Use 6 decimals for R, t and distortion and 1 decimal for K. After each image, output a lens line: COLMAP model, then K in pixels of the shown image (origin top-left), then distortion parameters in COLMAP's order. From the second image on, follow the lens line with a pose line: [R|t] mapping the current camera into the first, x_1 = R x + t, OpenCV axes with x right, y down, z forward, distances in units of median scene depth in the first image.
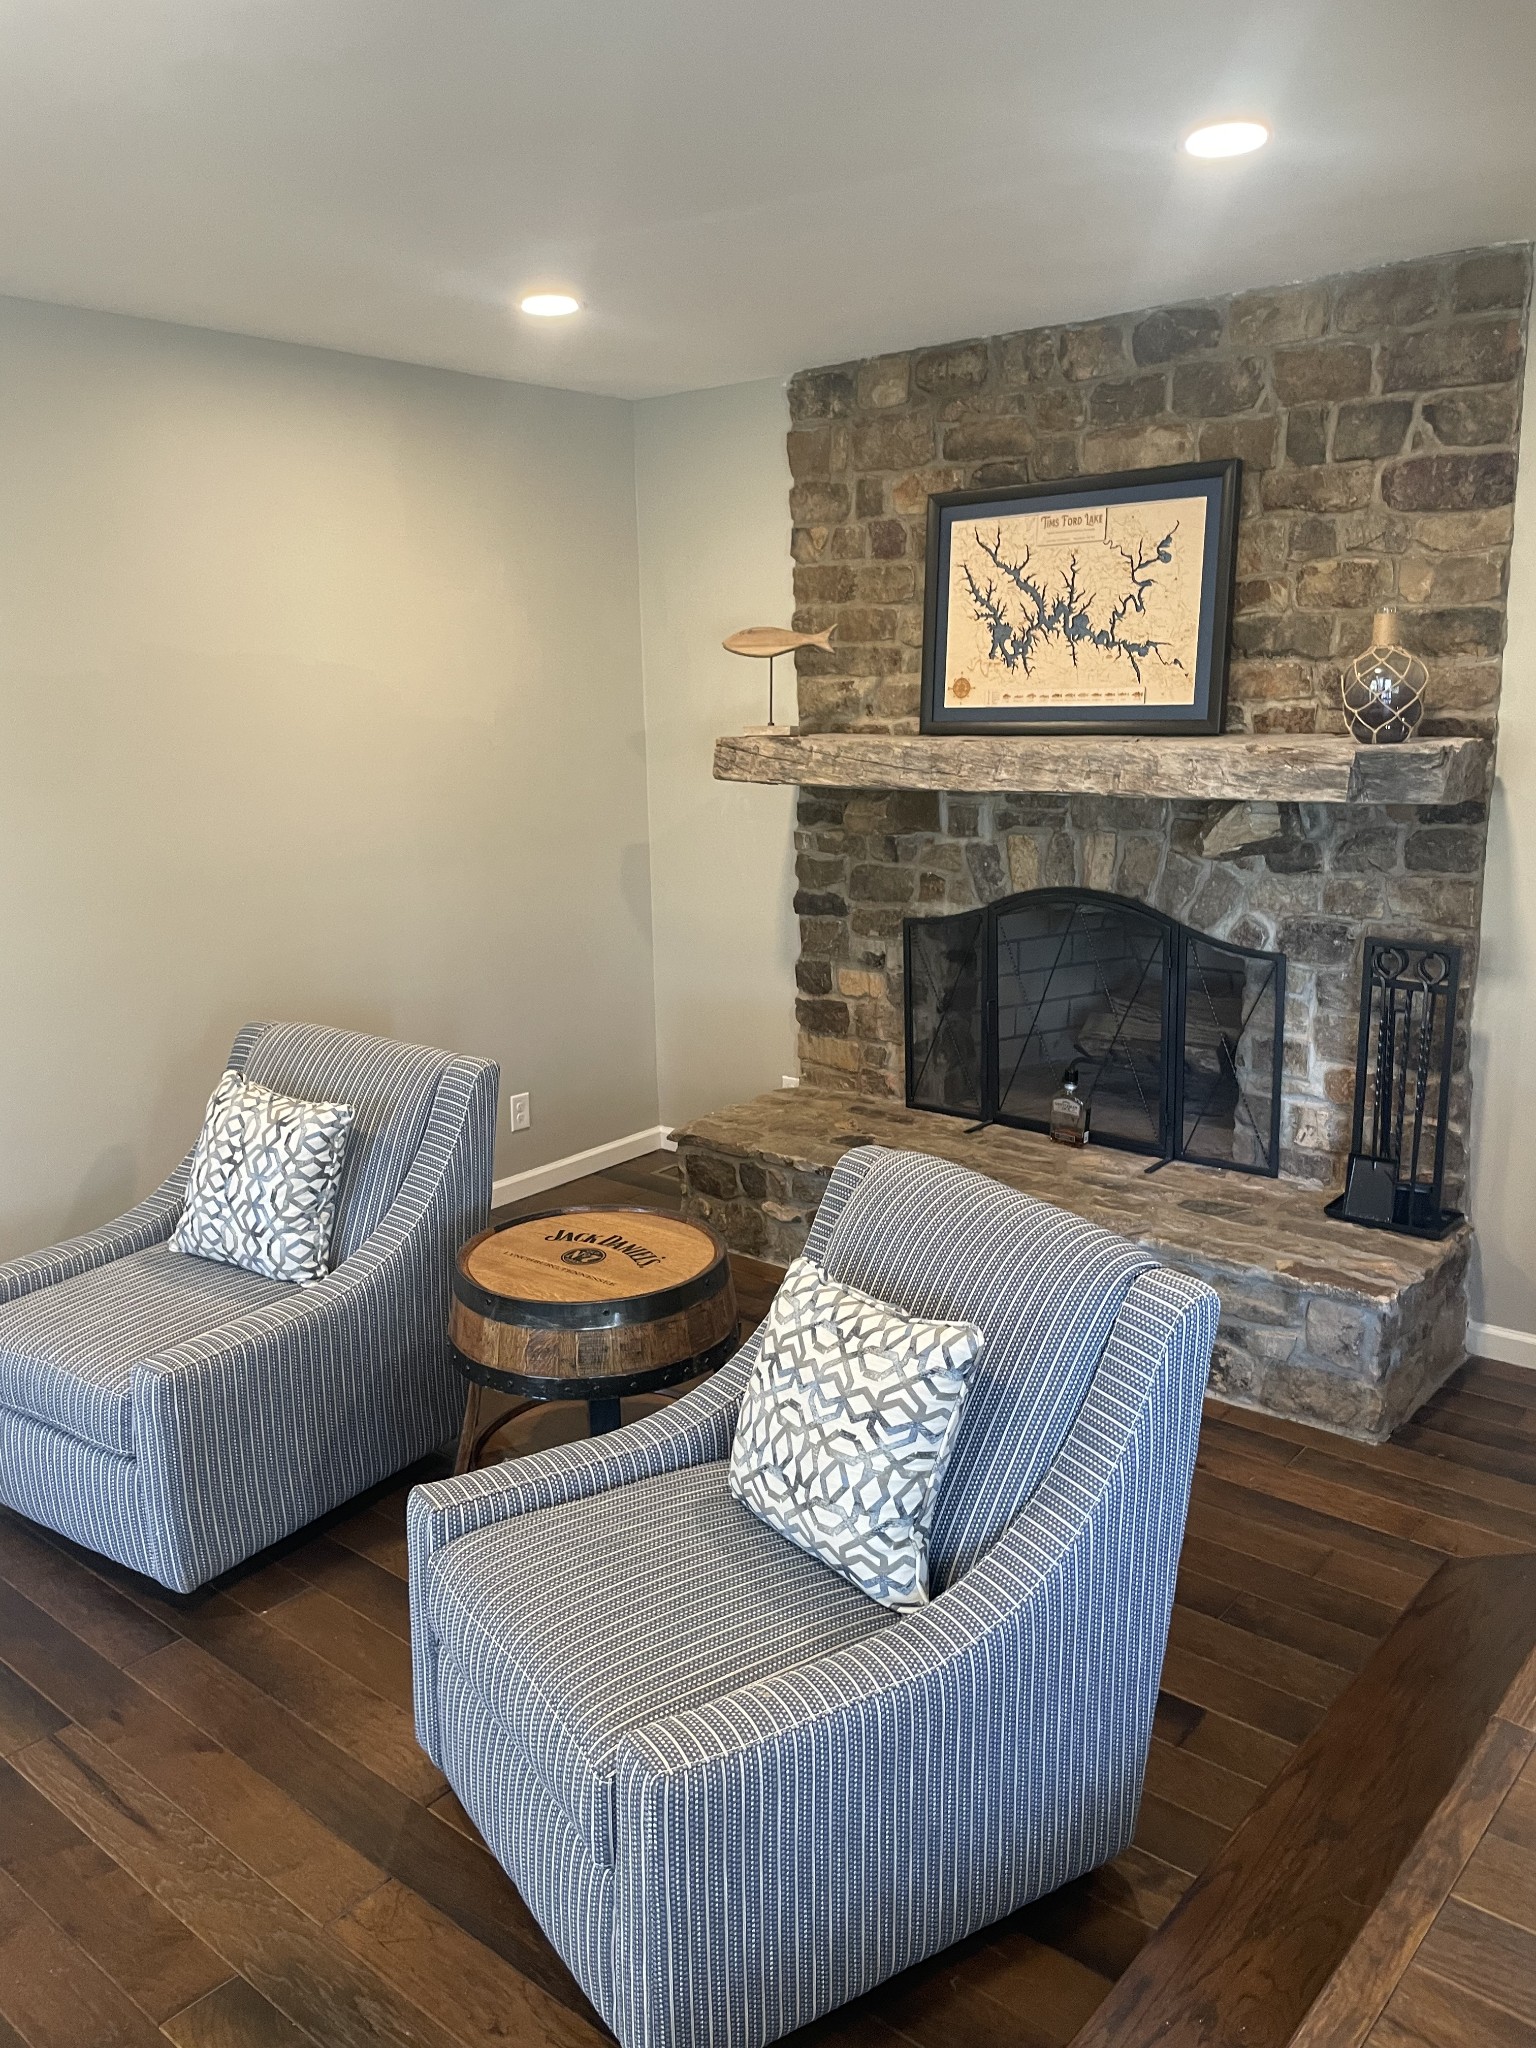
lens RADIAL K [[1552.0, 0, 751.3], [0, 1552.0, 1024.7], [0, 0, 1]] dist [0.053782, -0.077989]
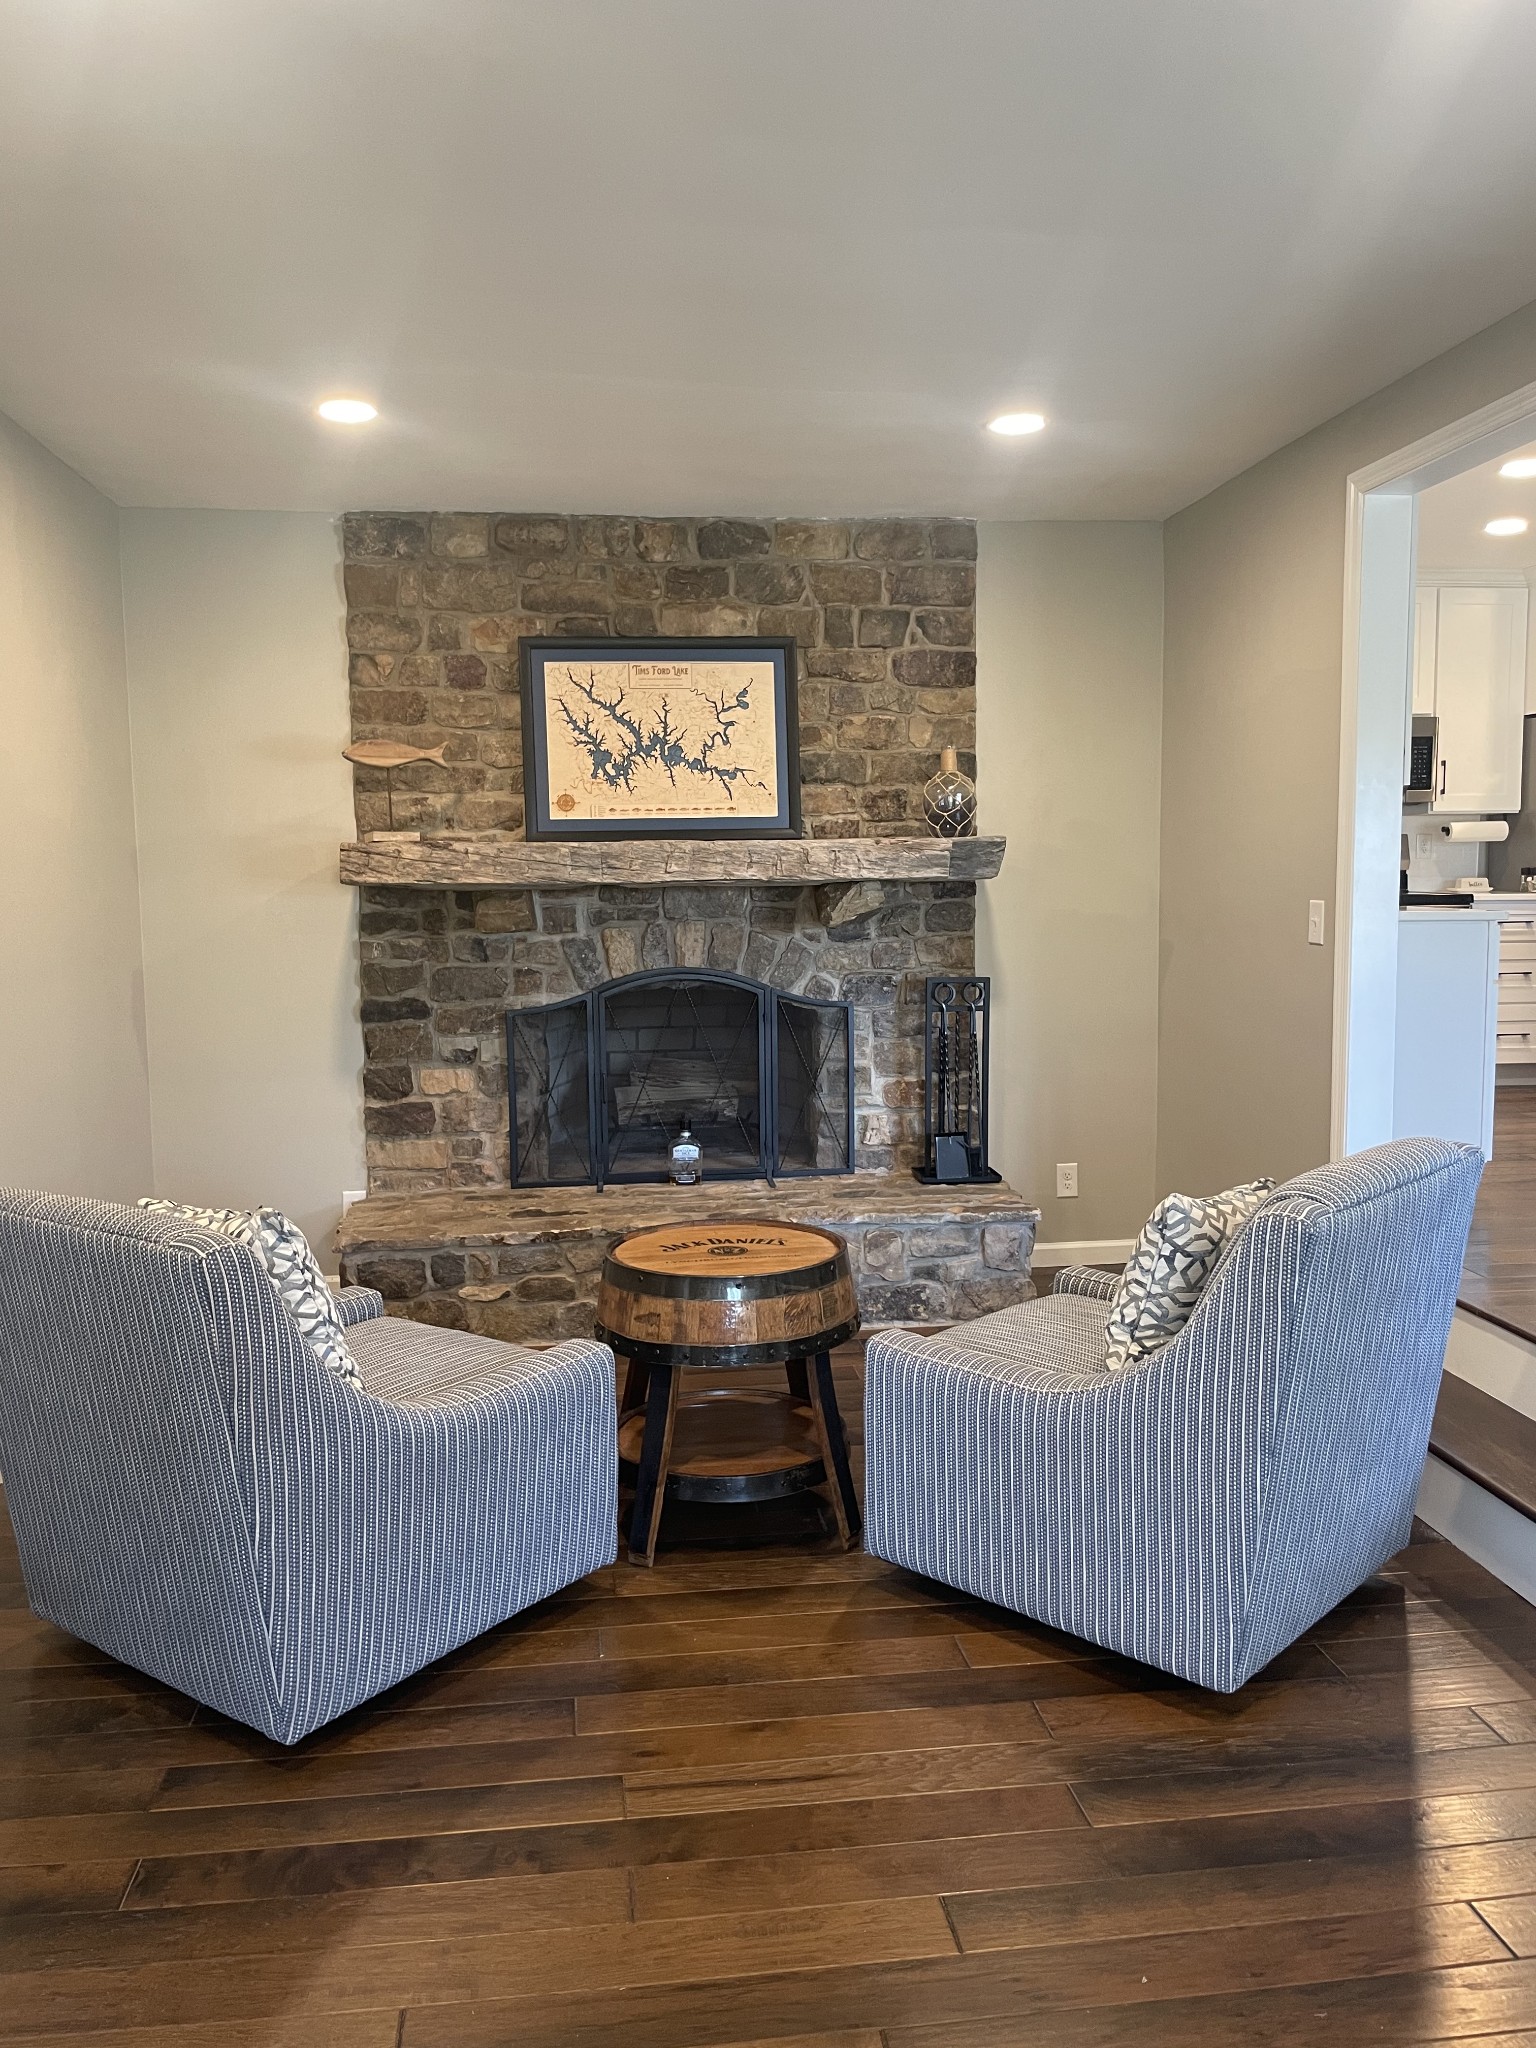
lens RADIAL K [[1552.0, 0, 783.2], [0, 1552.0, 1035.0], [0, 0, 1]] dist [0.053782, -0.077989]
pose [[0.672569, -0.068725, 0.736836, -0.633377], [0.164048, 0.984752, -0.057892, 0.047316], [-0.721622, 0.159813, 0.673588, 0.139166]]
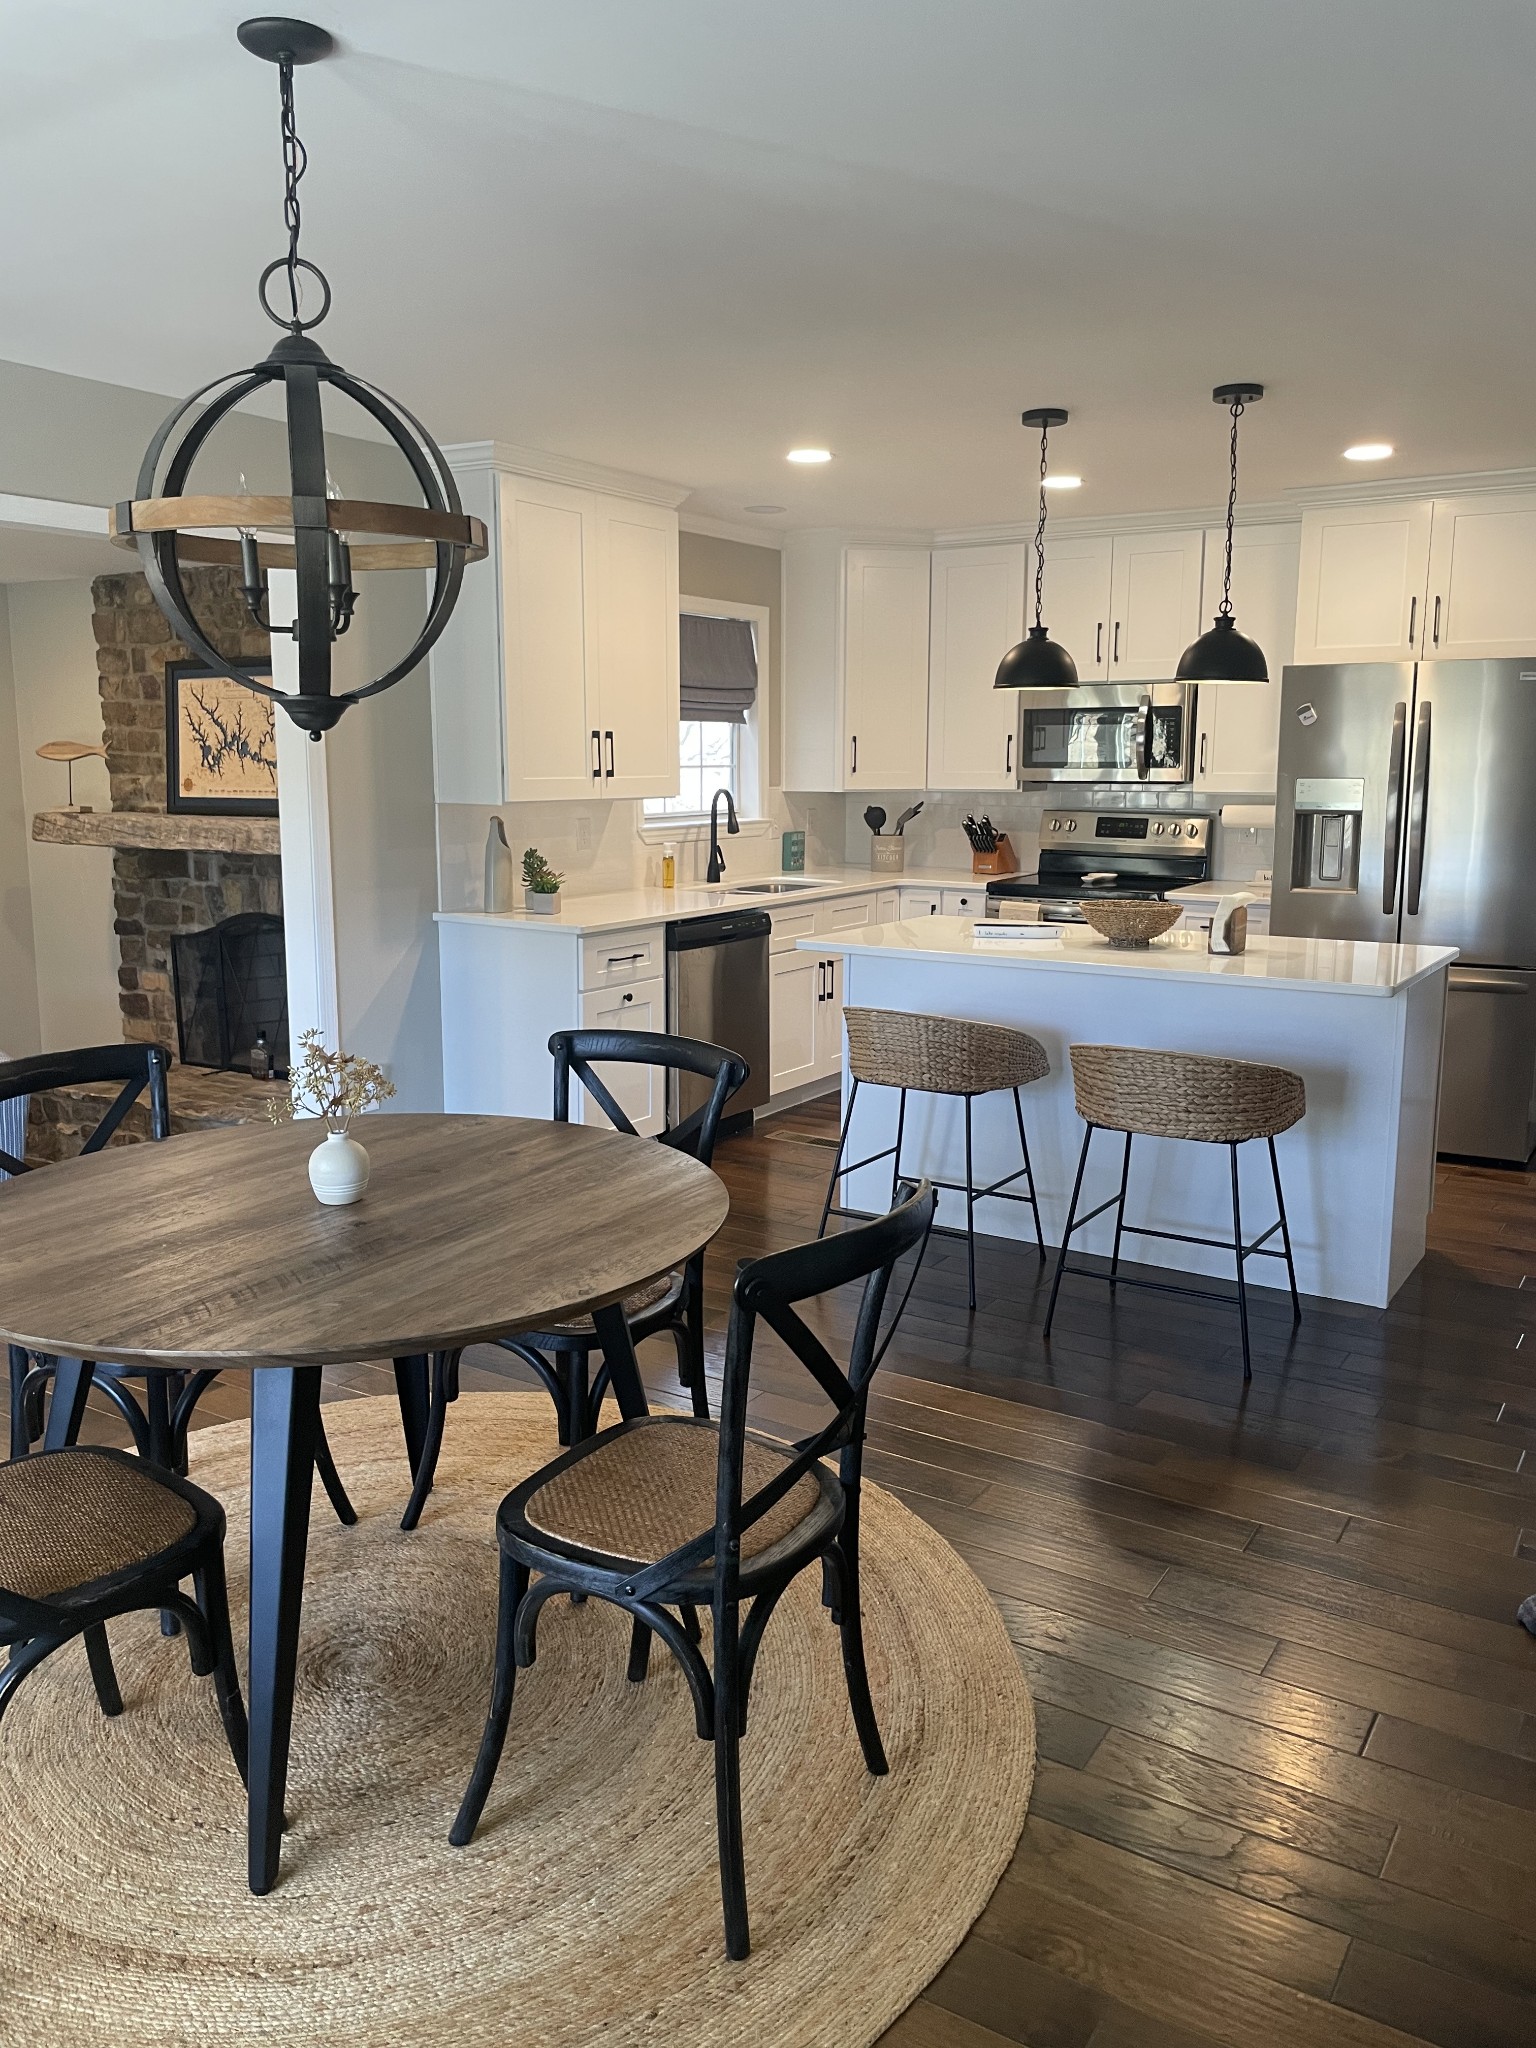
lens RADIAL K [[1552.0, 0, 771.5], [0, 1552.0, 1011.4], [0, 0, 1]] dist [0.053782, -0.077989]
pose [[0.987683, -0.000439, 0.156470, 0.477522], [0.010230, 0.998037, -0.061779, 0.113896], [-0.156136, 0.062619, 0.985749, -0.624951]]
